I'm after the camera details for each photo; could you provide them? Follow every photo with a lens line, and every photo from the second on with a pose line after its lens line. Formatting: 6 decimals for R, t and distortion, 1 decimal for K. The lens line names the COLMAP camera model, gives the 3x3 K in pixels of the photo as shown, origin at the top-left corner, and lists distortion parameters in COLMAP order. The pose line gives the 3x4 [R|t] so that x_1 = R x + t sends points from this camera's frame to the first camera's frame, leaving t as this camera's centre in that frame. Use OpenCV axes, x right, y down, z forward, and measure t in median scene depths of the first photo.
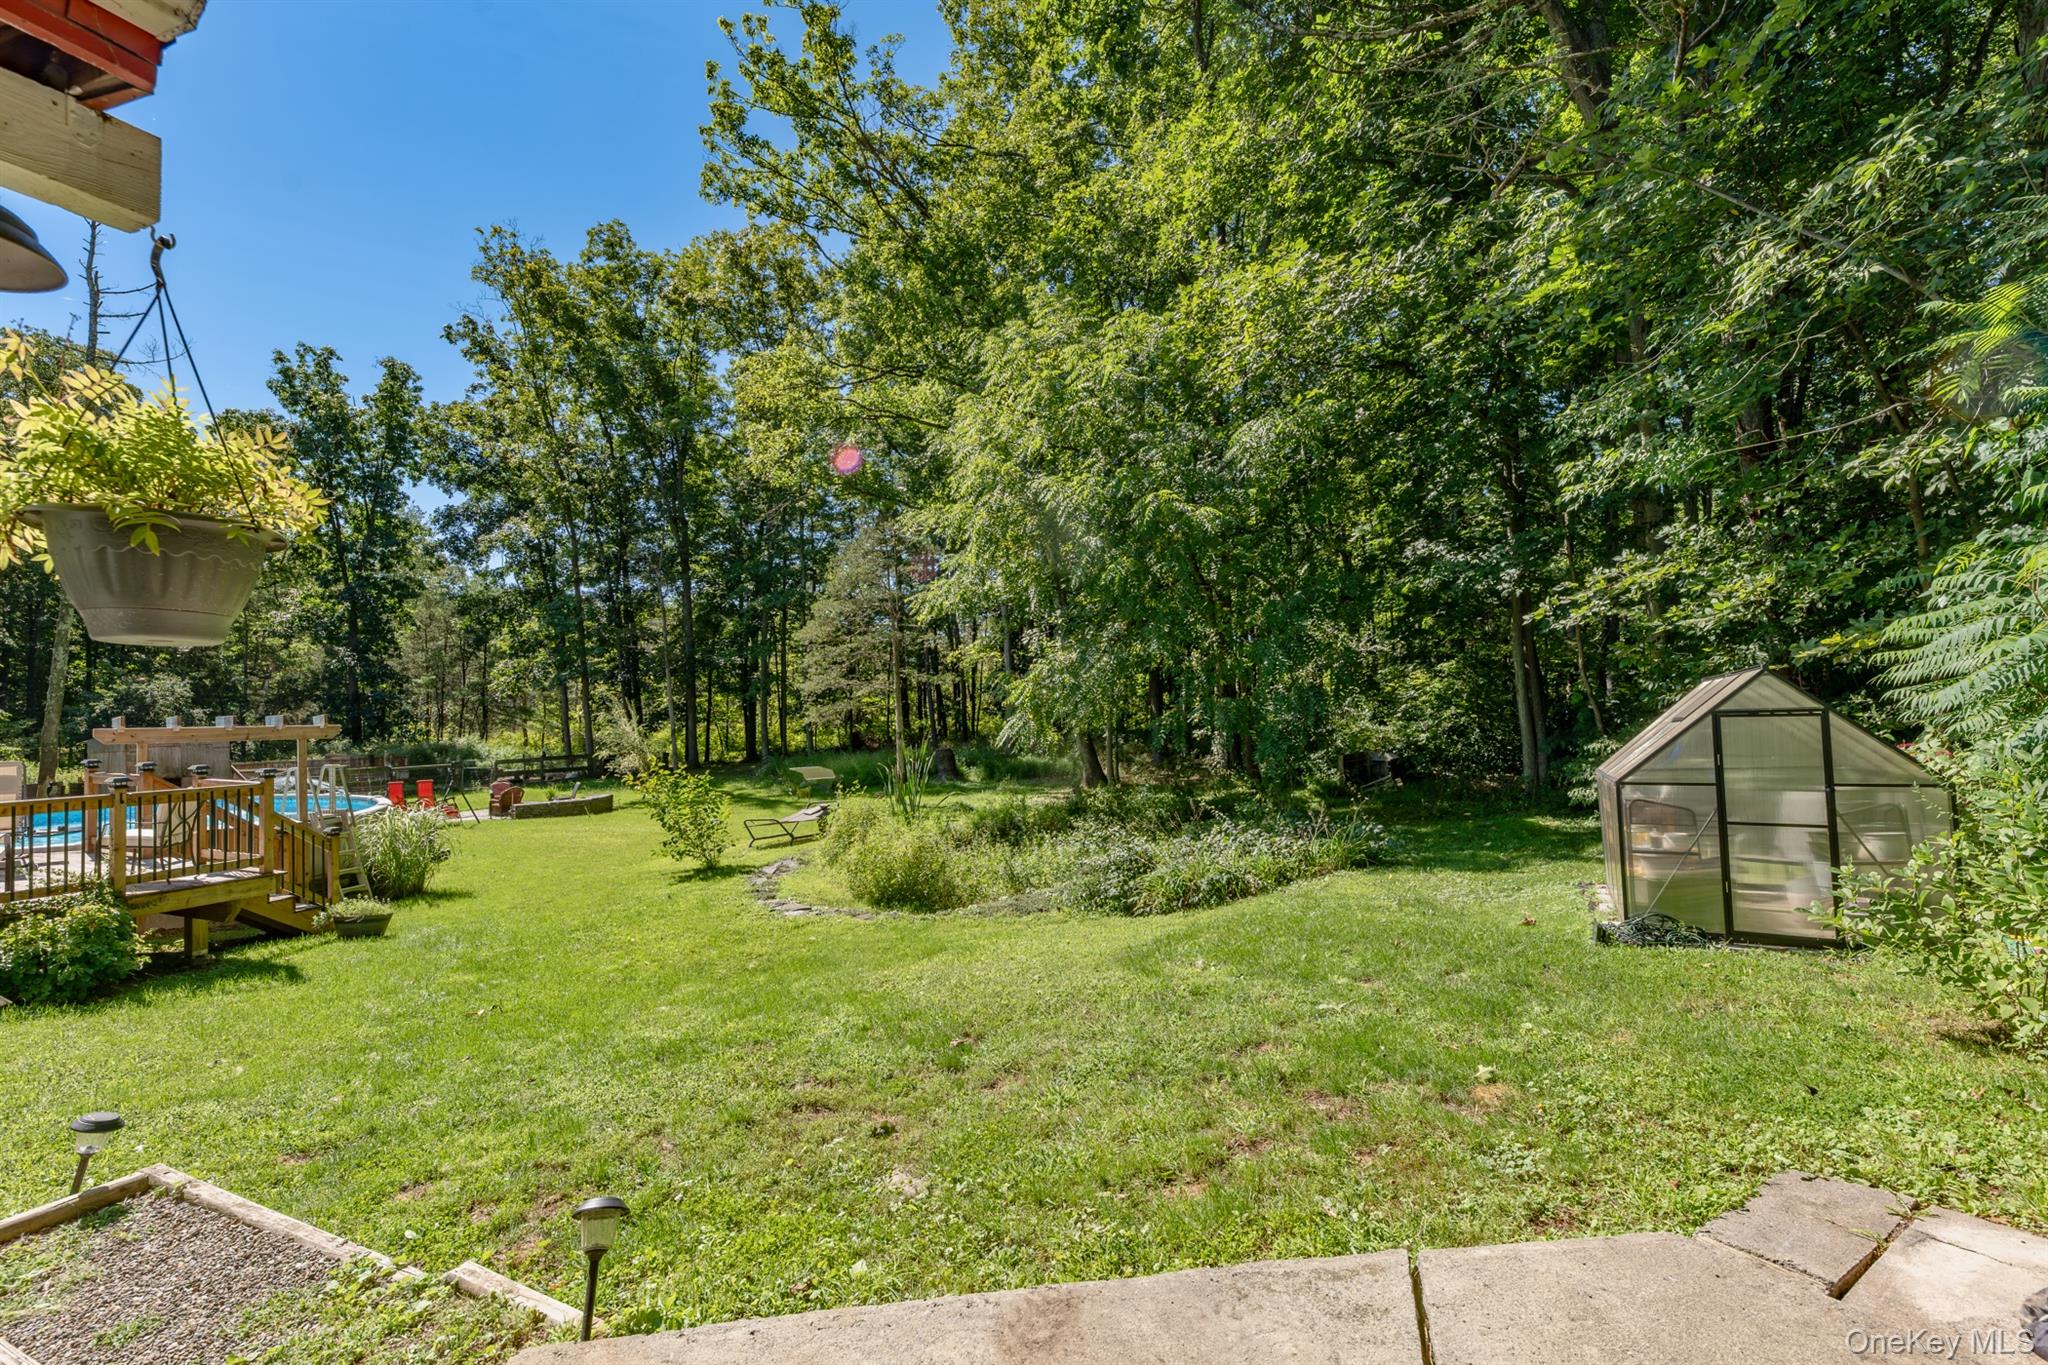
lens RADIAL K [[907.9, 0, 1022.1], [0, 907.9, 695.6], [0, 0, 1]] dist [-0.000446, -0.000763]
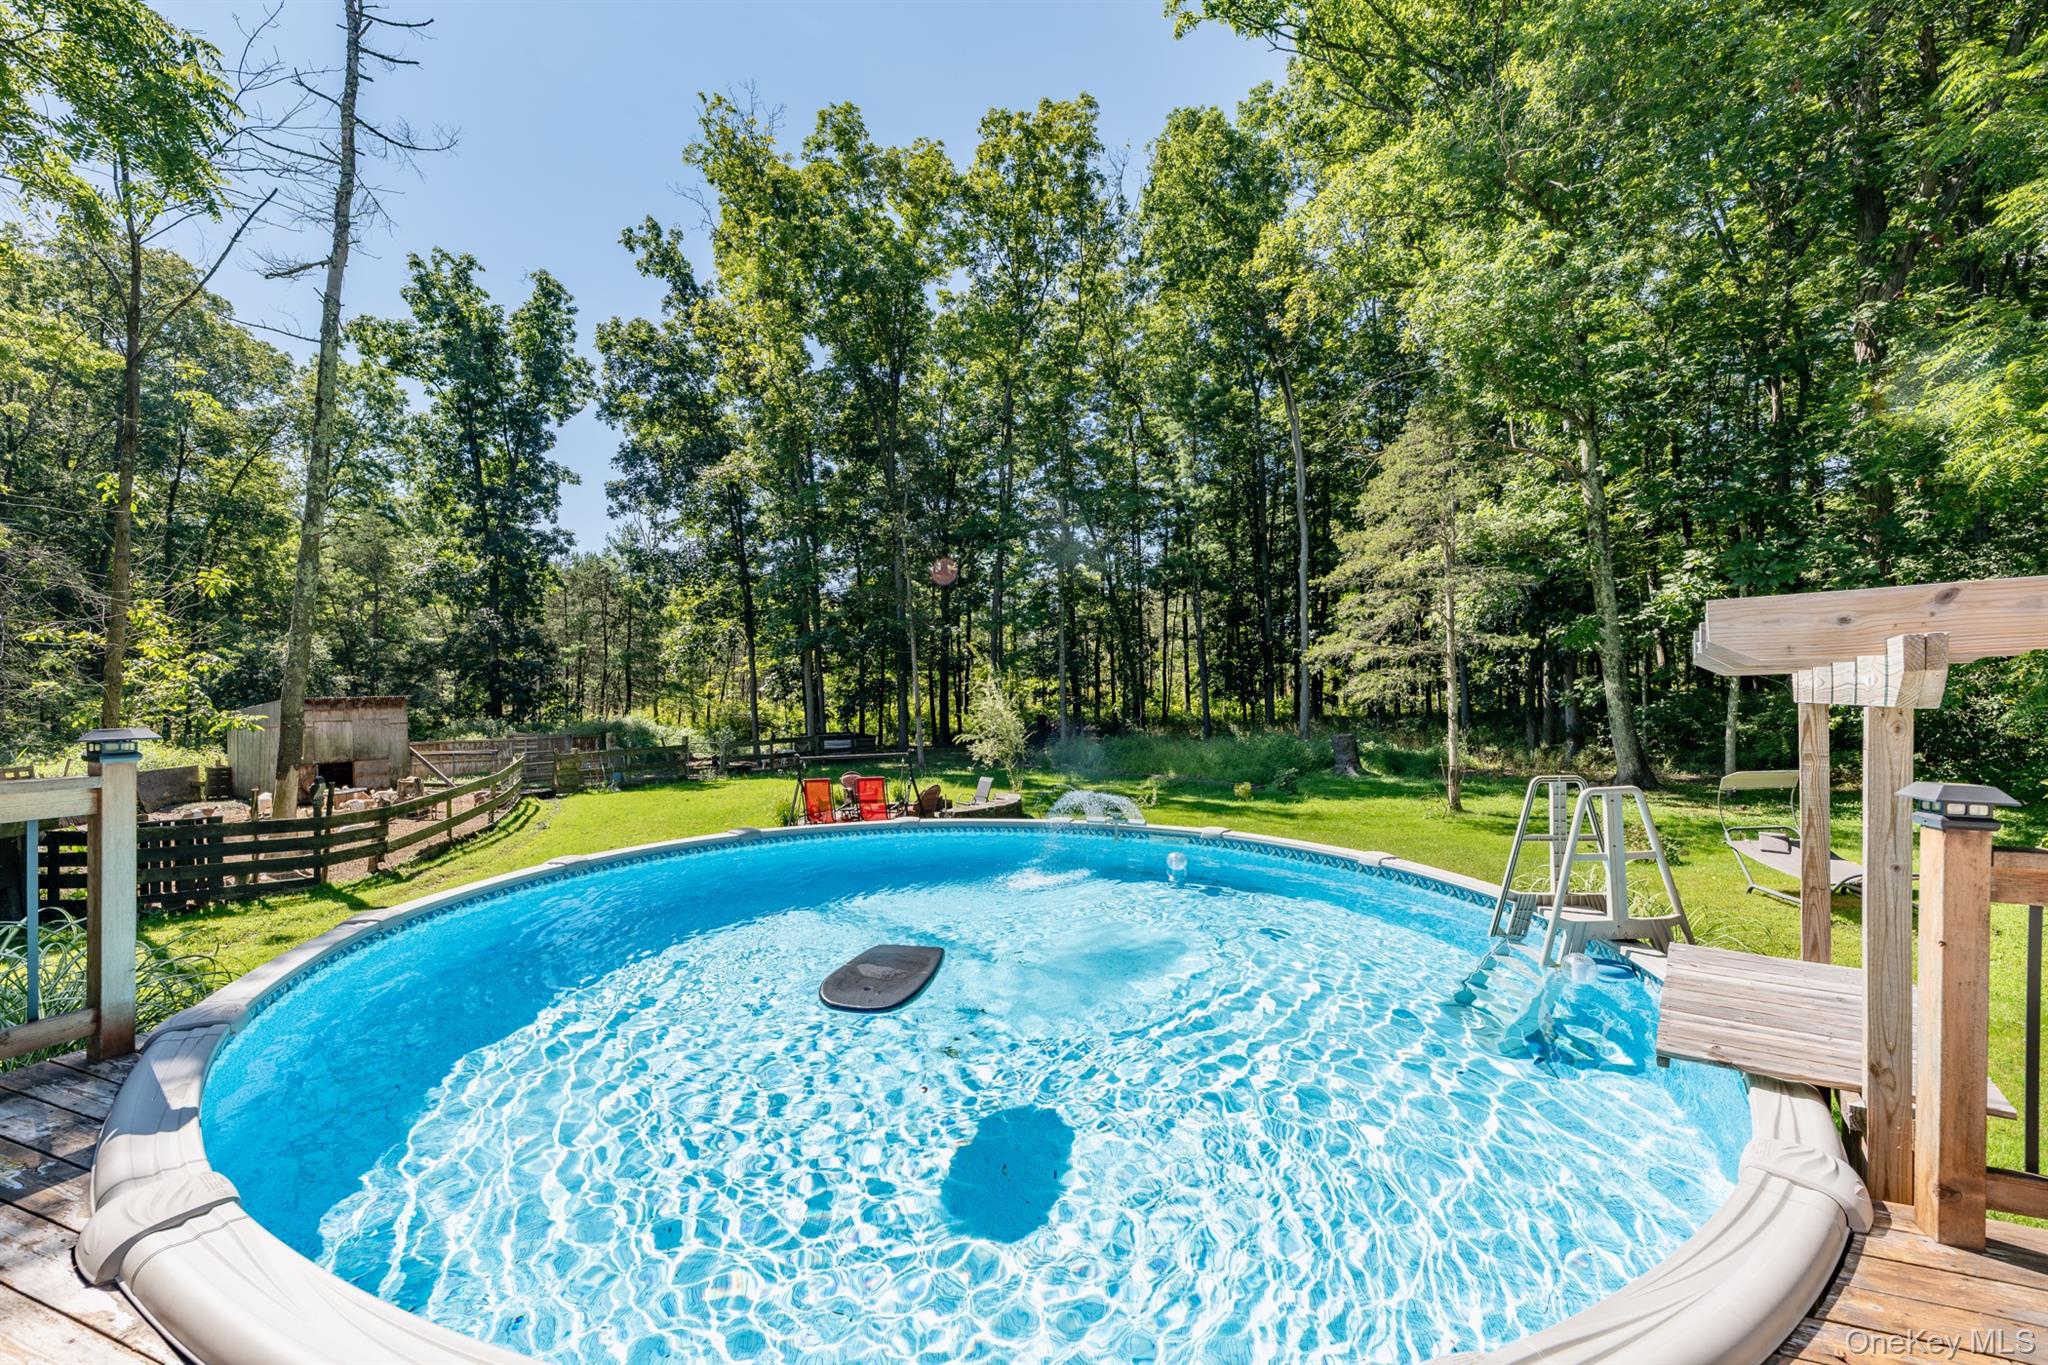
lens RADIAL K [[843.6, 0, 1034.9], [0, 843.6, 690.7], [0, 0, 1]] dist [0.006743, -0.002034]
pose [[0.998744, 0.013117, 0.048352, -0.270947], [-0.013521, 0.999876, 0.008035, 0.011047], [-0.048240, -0.008678, 0.998798, 0.179854]]
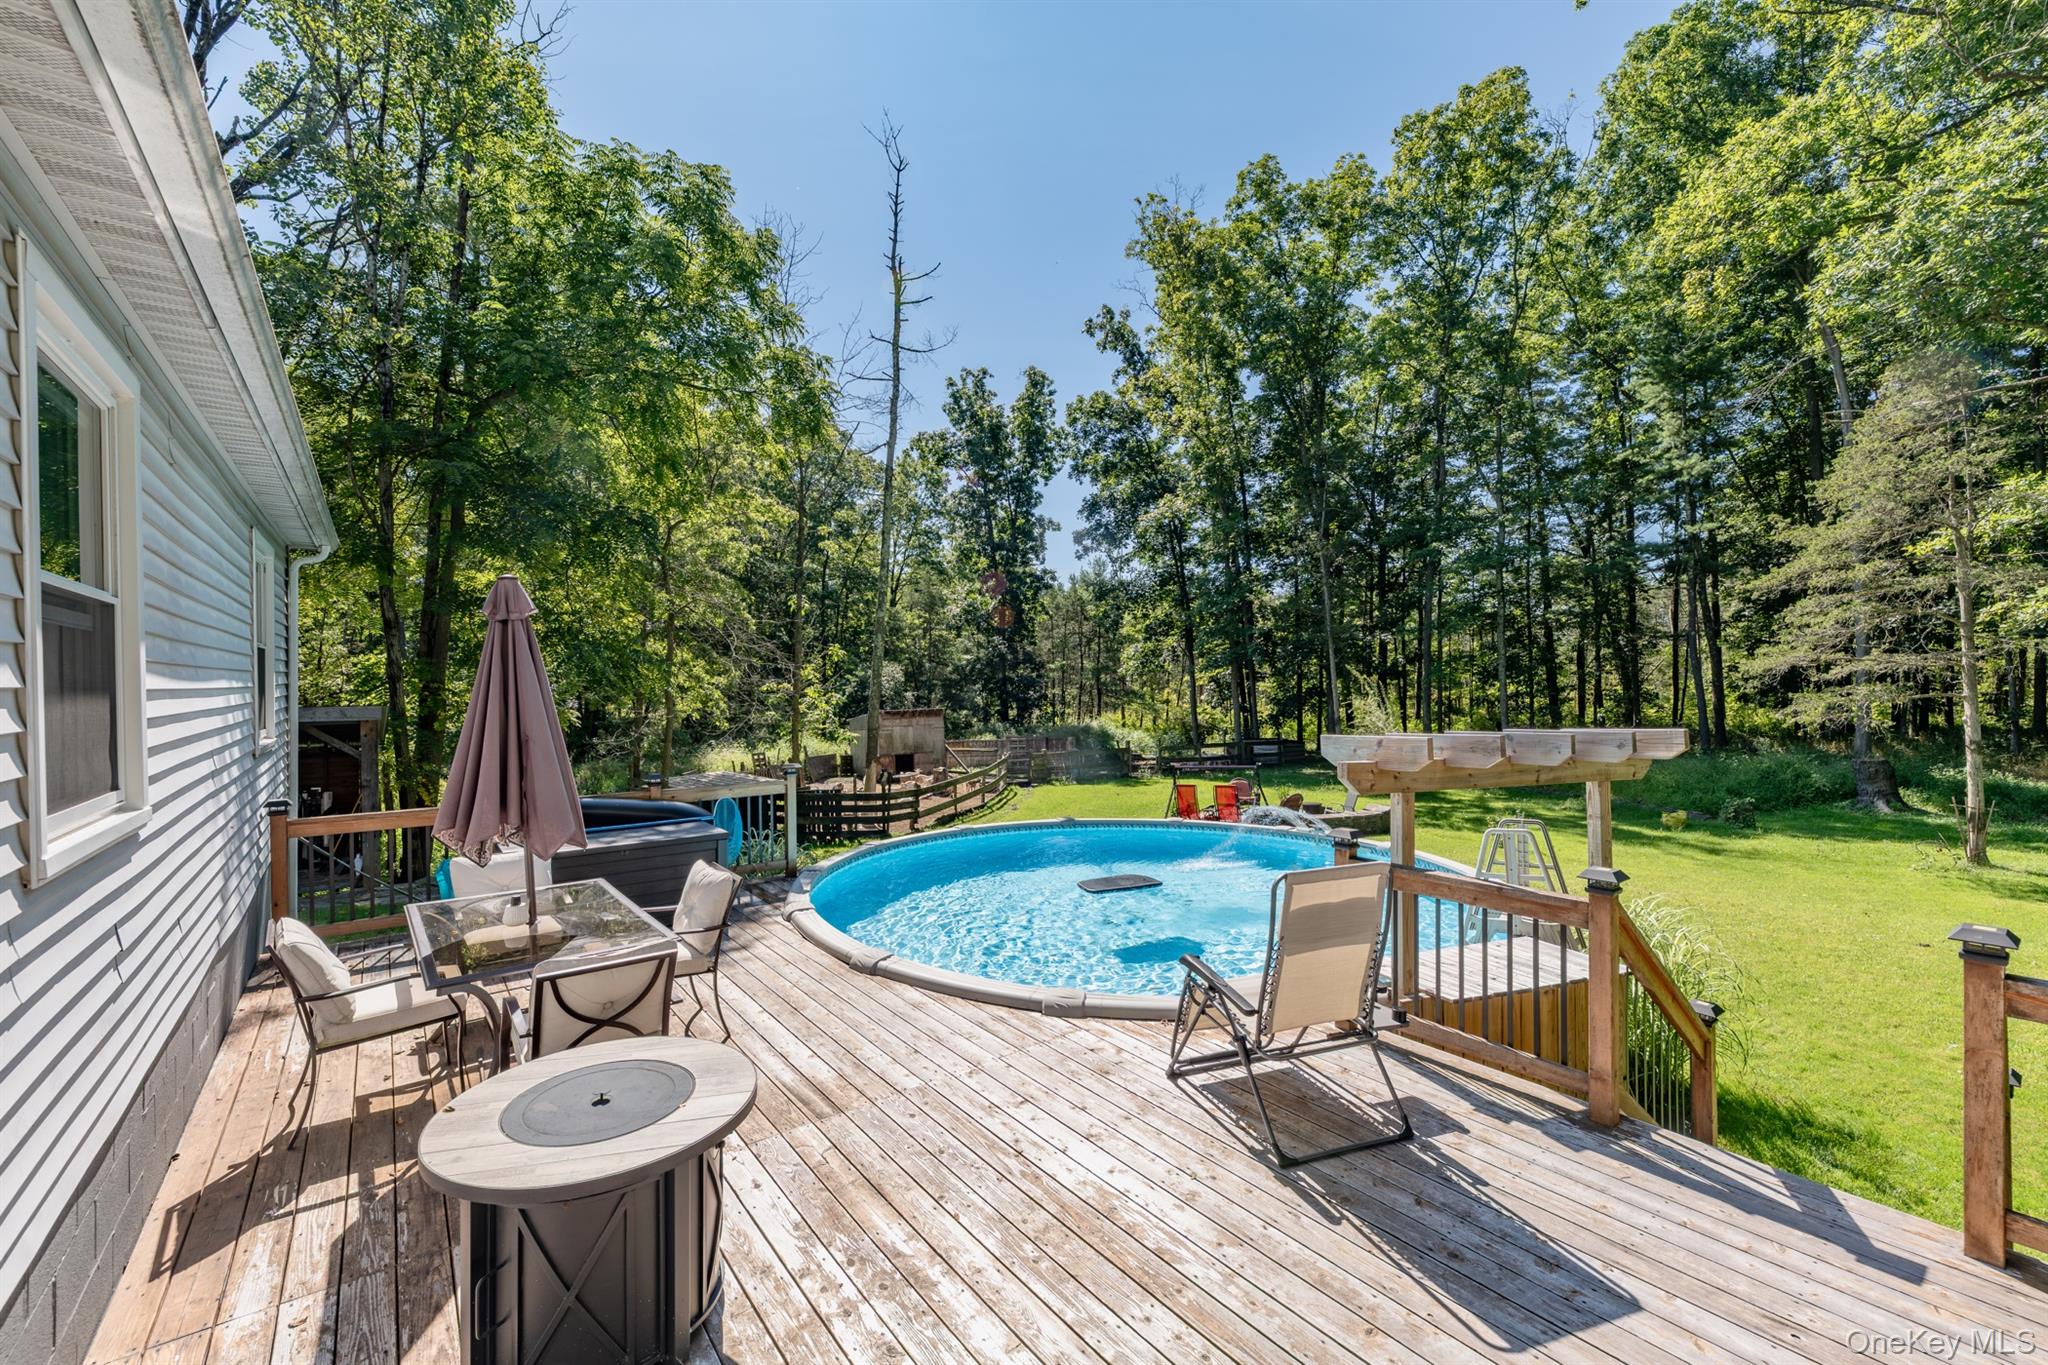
lens RADIAL K [[843.6, 0, 1012.0], [0, 843.6, 687.9], [0, 0, 1]] dist [0.006743, -0.002034]
pose [[0.861576, 0.001013, -0.507628, -0.209736], [0.005232, 0.999927, 0.010876, -0.001458], [0.507602, -0.012026, 0.861508, 0.120630]]
